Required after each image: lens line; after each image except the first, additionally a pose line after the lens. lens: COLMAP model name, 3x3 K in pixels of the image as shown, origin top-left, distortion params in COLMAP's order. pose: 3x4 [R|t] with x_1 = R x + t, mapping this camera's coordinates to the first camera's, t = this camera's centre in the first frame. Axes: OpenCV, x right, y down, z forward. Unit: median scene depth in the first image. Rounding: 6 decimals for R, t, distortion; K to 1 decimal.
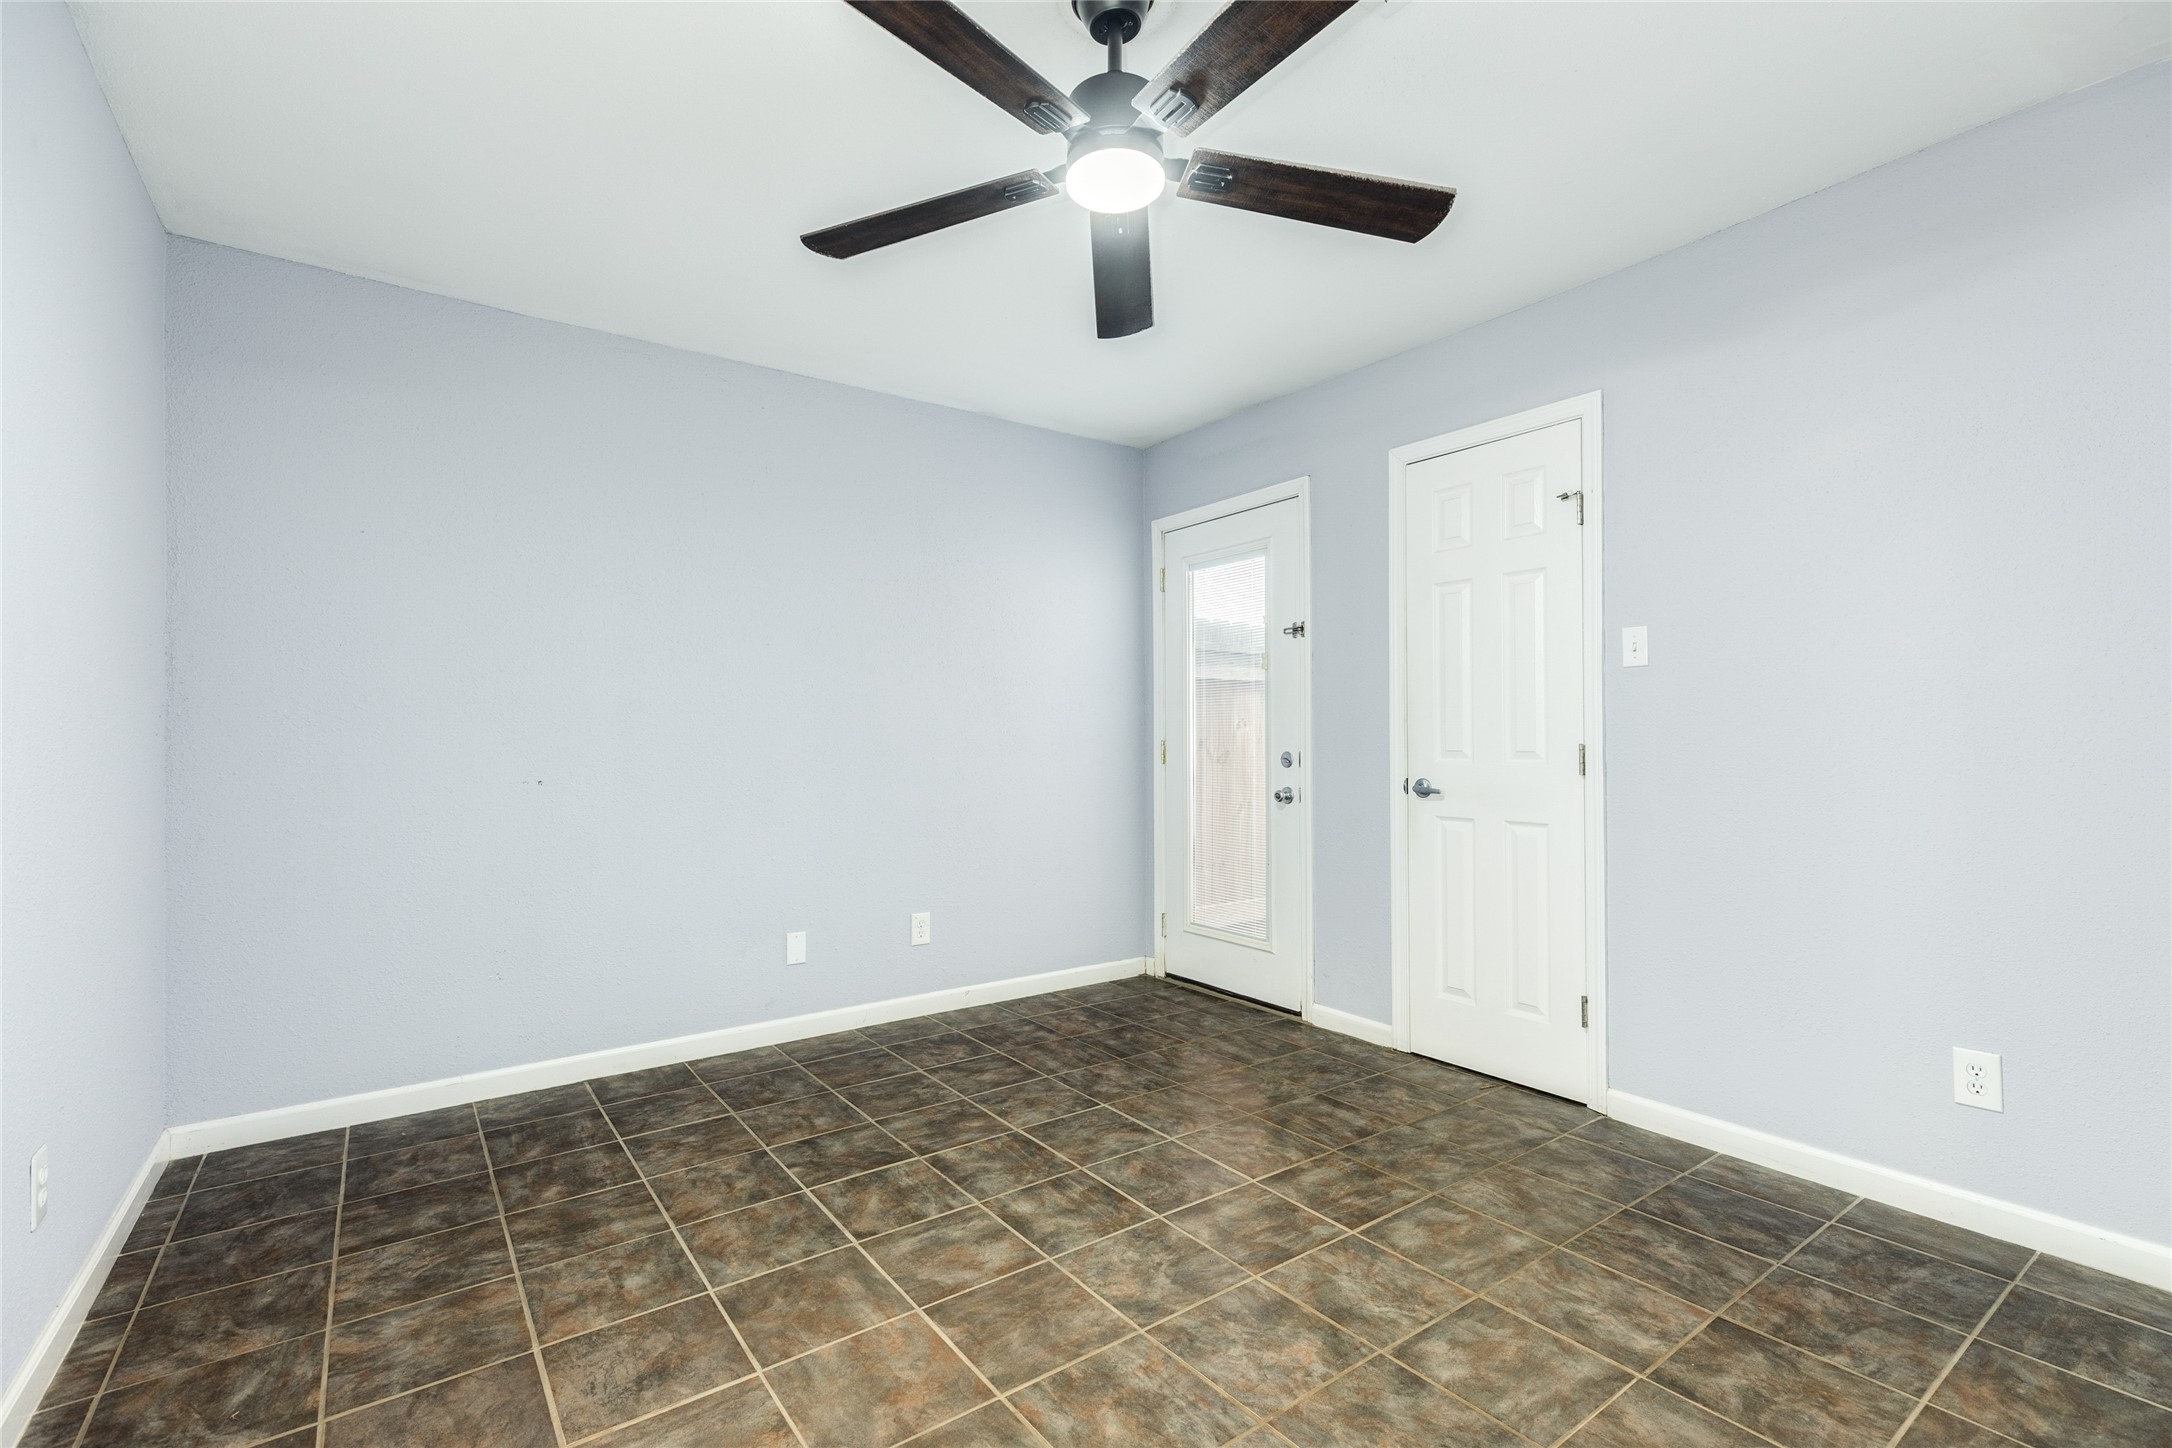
lens RADIAL K [[969.7, 0, 1084.8], [0, 969.7, 733.3], [0, 0, 1]] dist [0.004538, 0.000298]
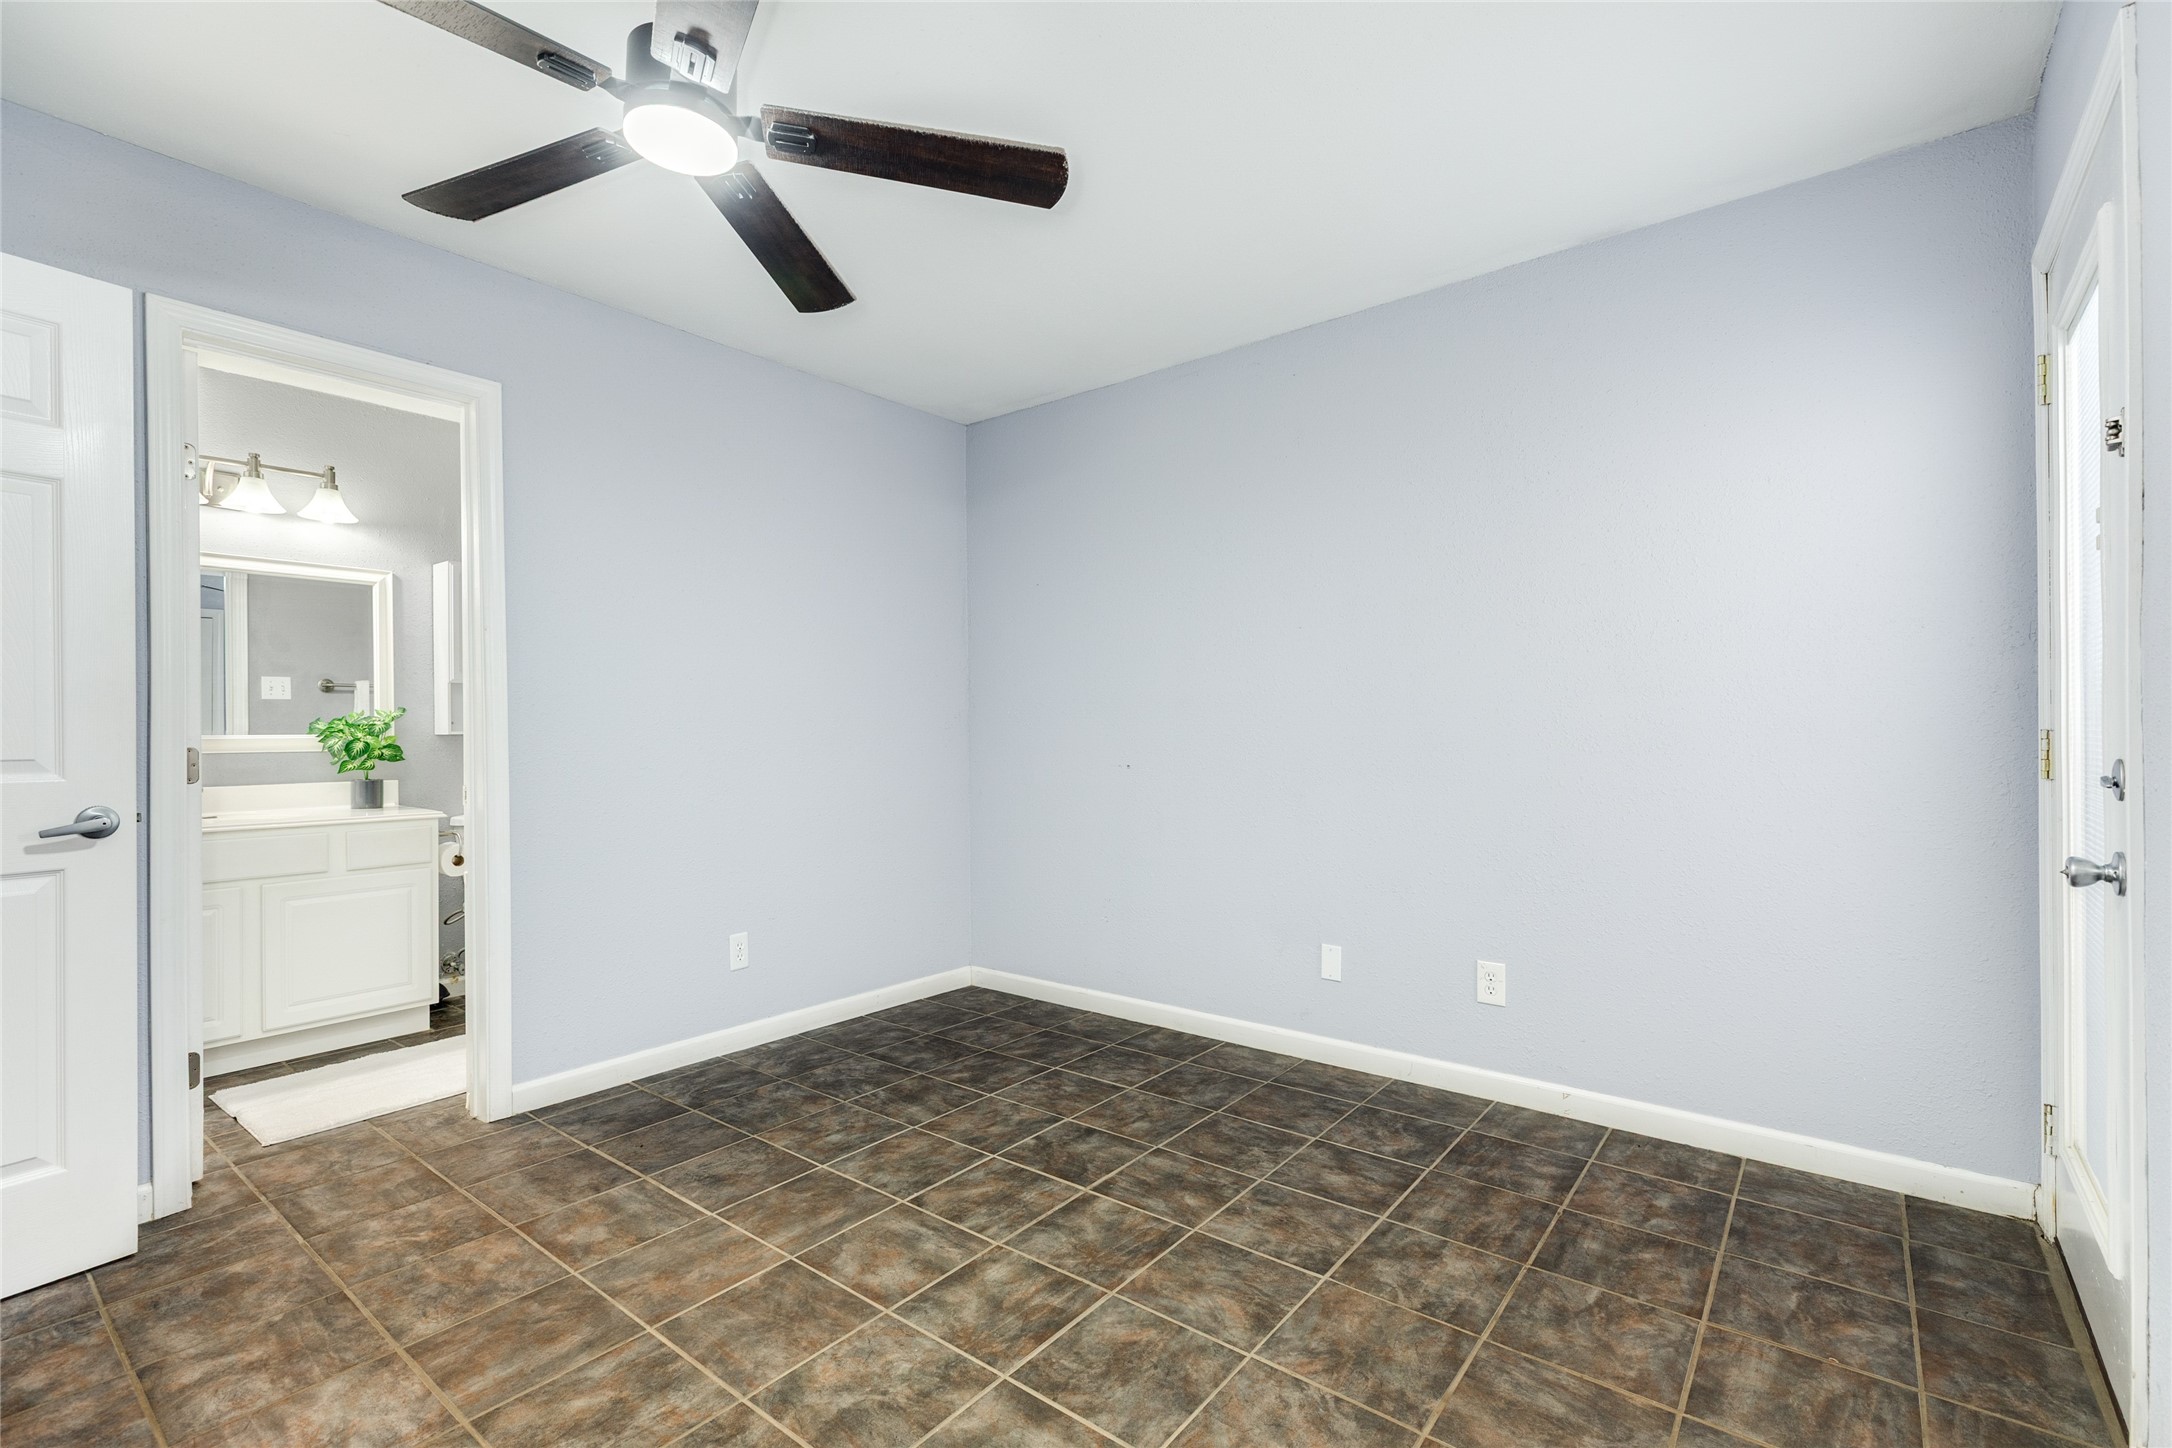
lens RADIAL K [[969.7, 0, 1086.2], [0, 969.7, 730.8], [0, 0, 1]] dist [0.004538, 0.000298]
pose [[0.265129, 0.001289, -0.964212, 0.684988], [0.011323, 0.999926, 0.004450, 0.000370], [0.964146, -0.012098, 0.265095, 0.734227]]
